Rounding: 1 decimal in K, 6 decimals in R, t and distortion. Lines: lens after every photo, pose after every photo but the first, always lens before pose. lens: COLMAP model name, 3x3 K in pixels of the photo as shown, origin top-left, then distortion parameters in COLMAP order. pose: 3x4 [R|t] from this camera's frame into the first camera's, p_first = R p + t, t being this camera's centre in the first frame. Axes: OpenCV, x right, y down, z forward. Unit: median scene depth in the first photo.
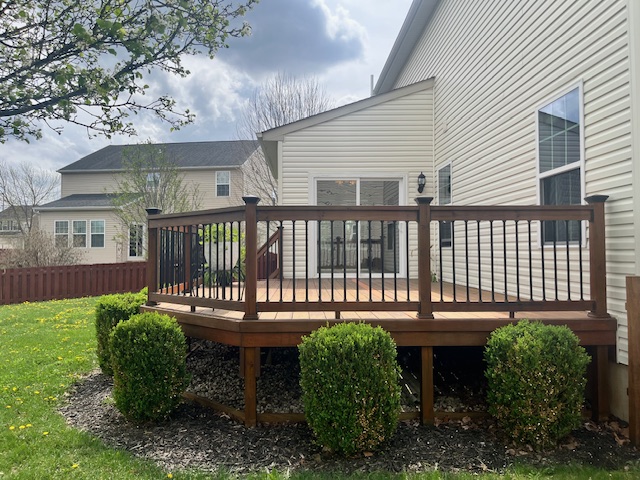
lens RADIAL K [[478.7, 0, 309.4], [0, 478.7, 235.8], [0, 0, 1]] dist [0.004641, -0.005821]
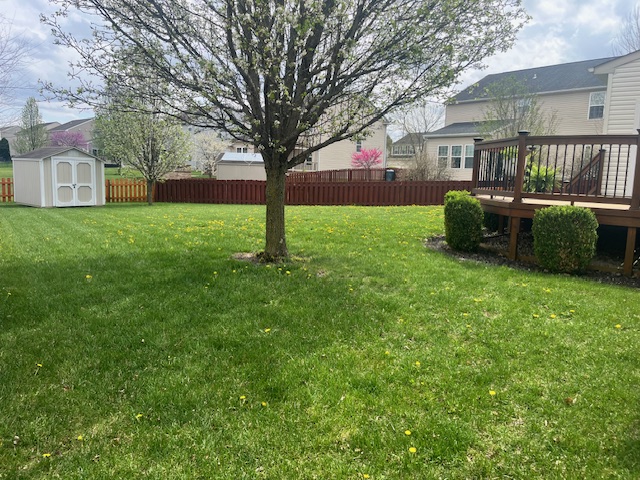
lens RADIAL K [[478.7, 0, 309.4], [0, 478.7, 235.8], [0, 0, 1]] dist [0.004641, -0.005821]
pose [[0.726568, 0.116637, -0.677123, 0.239781], [-0.009844, 0.987152, 0.159478, 0.009848], [0.687024, -0.109206, 0.718381, -0.369512]]
